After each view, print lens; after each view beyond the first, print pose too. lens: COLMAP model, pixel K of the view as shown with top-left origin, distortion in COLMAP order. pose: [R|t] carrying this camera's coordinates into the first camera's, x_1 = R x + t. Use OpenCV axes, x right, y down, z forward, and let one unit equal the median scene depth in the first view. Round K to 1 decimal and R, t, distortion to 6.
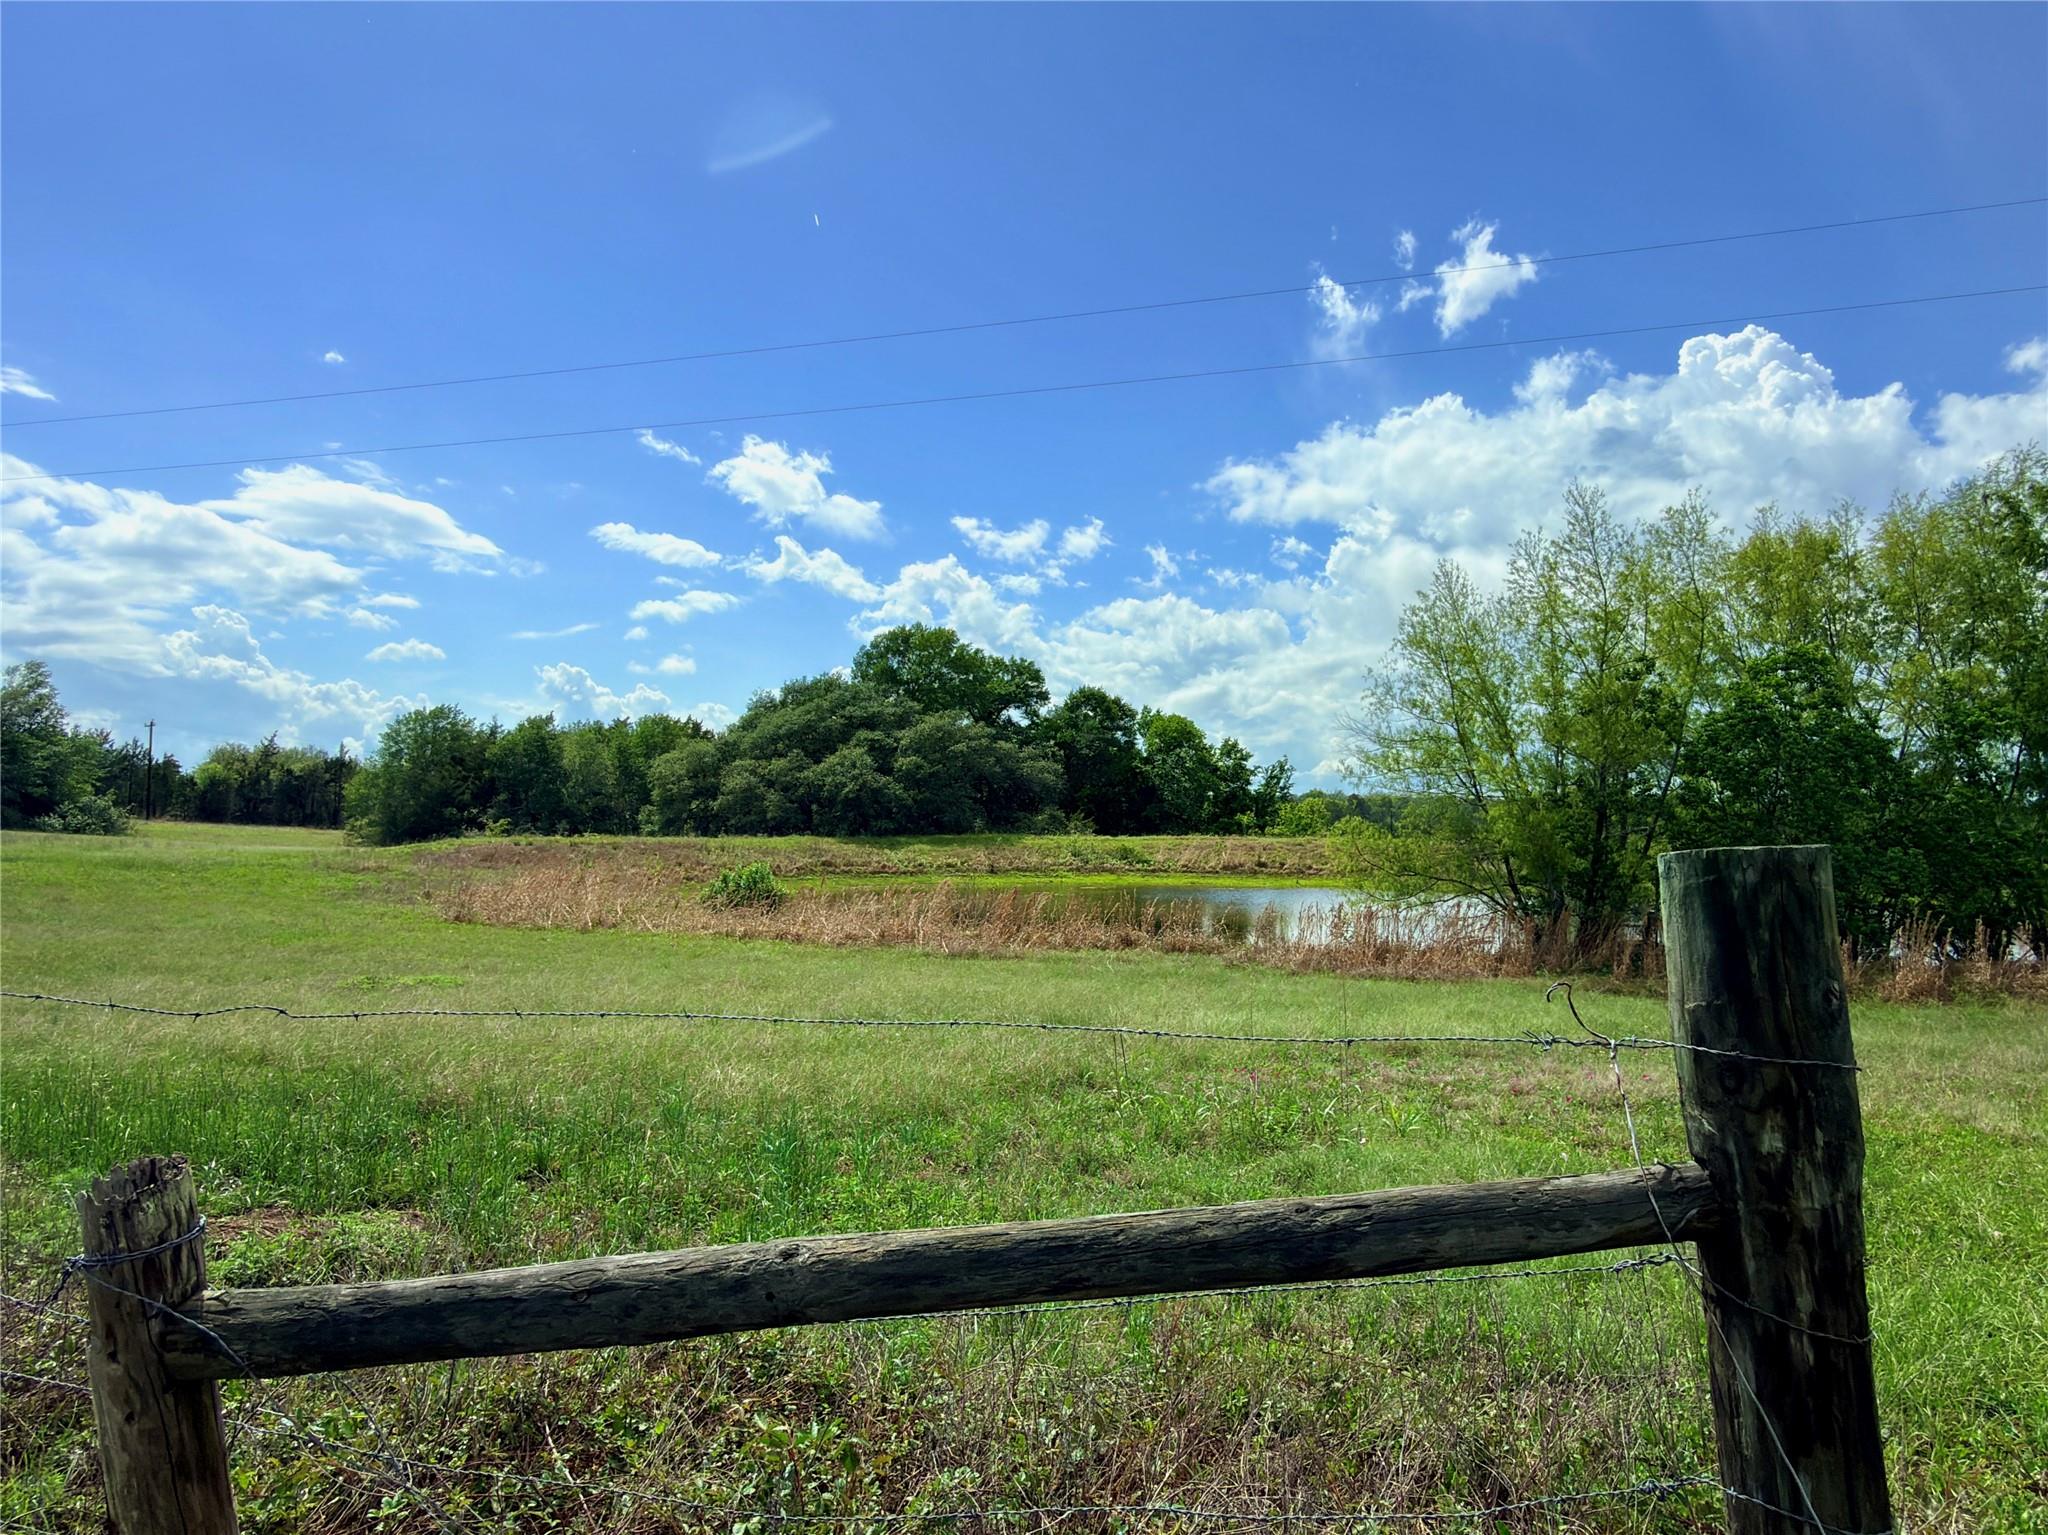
lens RADIAL K [[1291.7, 0, 990.6], [0, 1291.7, 733.7], [0, 0, 1]] dist [0.054989, -0.000756]
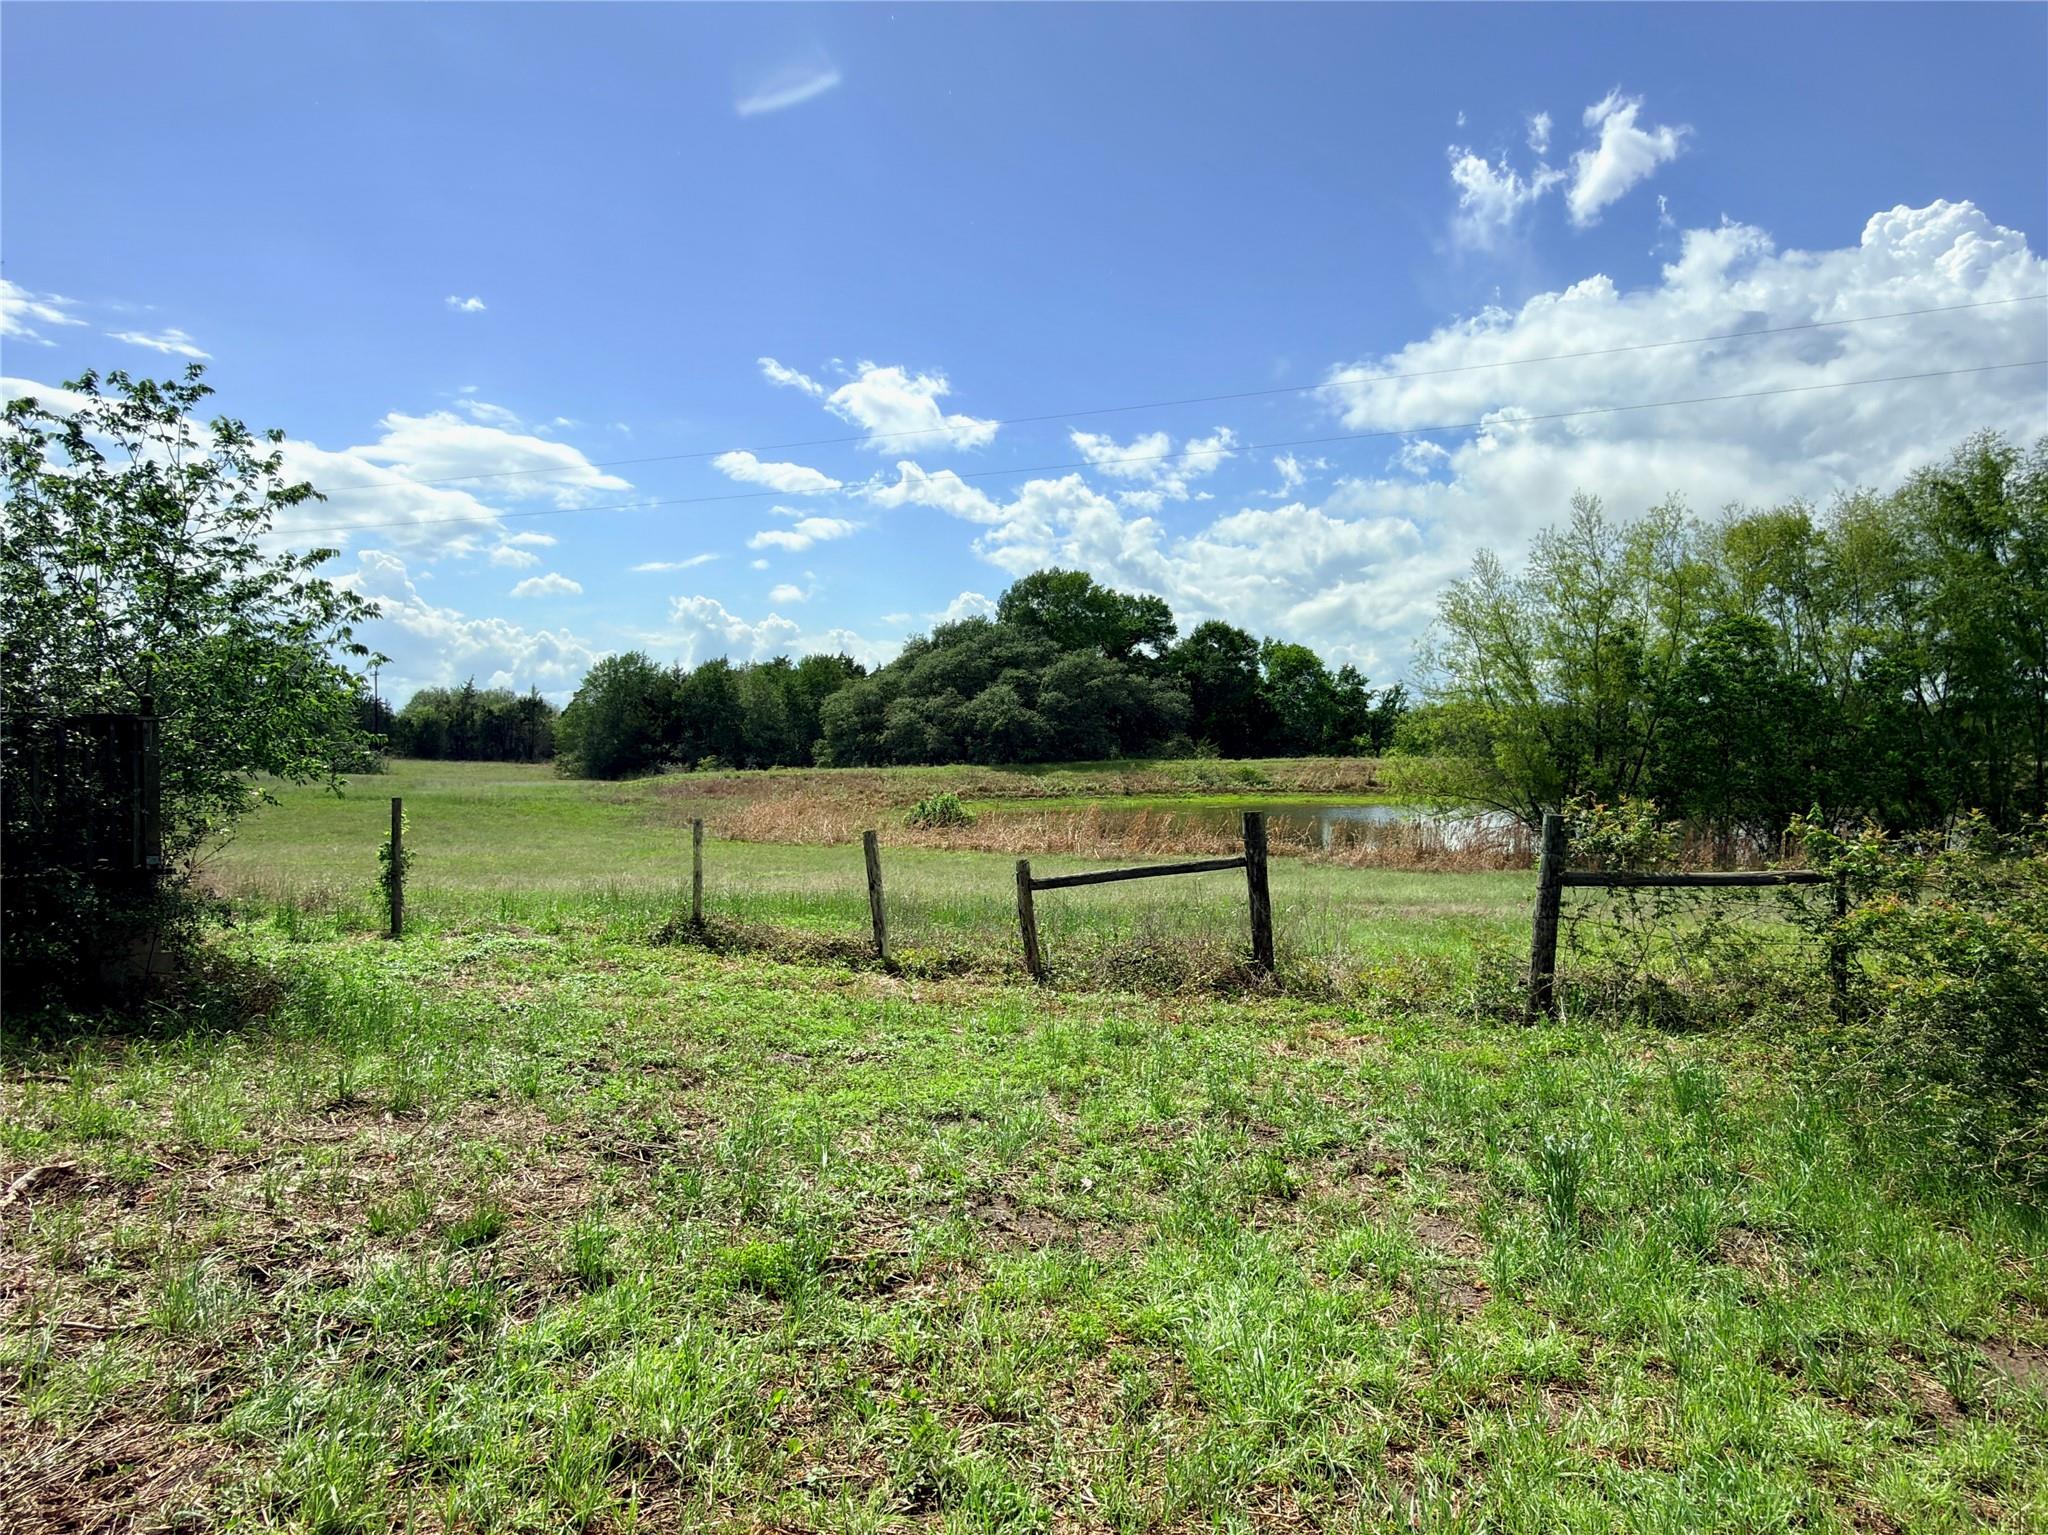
lens RADIAL K [[1330.8, 0, 1024.0], [0, 1330.8, 767.5], [0, 0, 1]] dist [-0.005139, -0.000954]
pose [[0.997625, -0.016956, -0.066761, -0.008993], [0.022701, 0.996015, 0.086250, -0.013528], [0.065032, -0.087560, 0.994034, -0.116167]]
